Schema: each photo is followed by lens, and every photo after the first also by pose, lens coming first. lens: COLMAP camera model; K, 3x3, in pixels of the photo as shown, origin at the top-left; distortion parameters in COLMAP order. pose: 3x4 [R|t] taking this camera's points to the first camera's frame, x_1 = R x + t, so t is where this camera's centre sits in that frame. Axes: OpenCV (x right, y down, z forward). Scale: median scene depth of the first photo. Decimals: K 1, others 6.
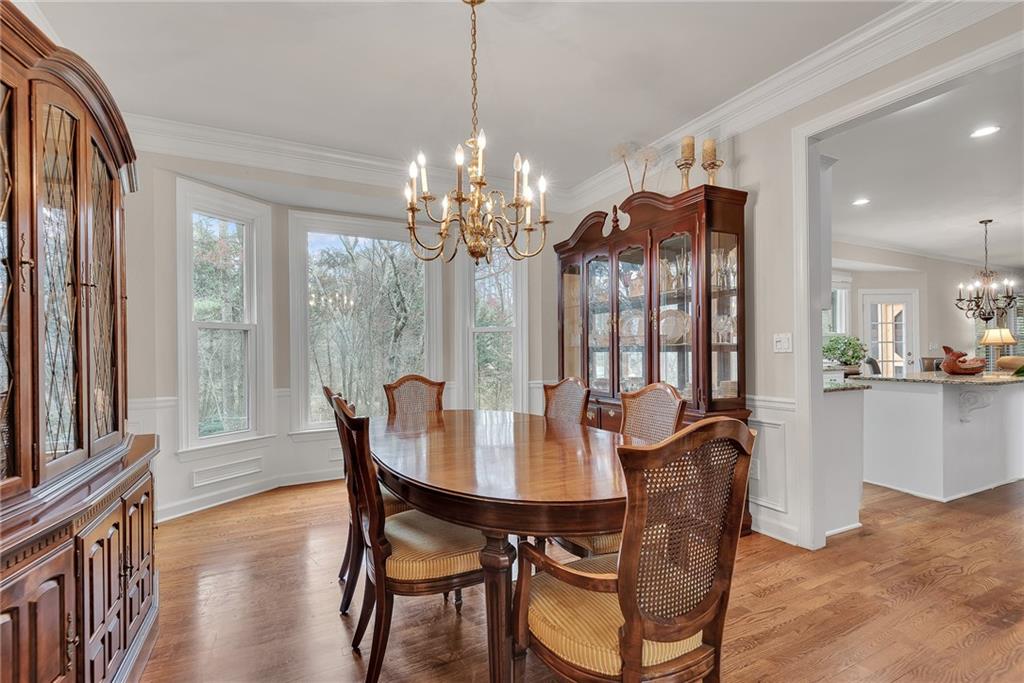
lens RADIAL K [[480.4, 0, 518.0], [0, 480.4, 349.3], [0, 0, 1]] dist [0.000835, -0.001019]
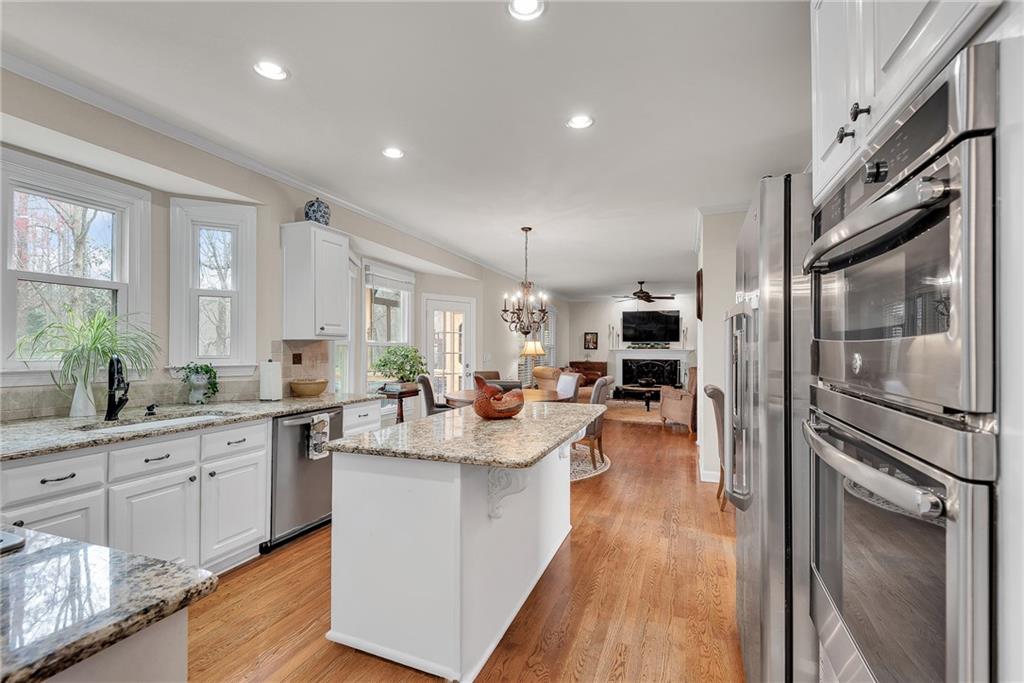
lens RADIAL K [[458.1, 0, 506.9], [0, 458.1, 342.5], [0, 0, 1]] dist [-0.000365, -0.000400]
pose [[0.744535, 0.021422, 0.667239, 0.338177], [-0.013664, 0.999765, -0.016851, -0.027676], [-0.667443, 0.003429, 0.744653, 0.344227]]
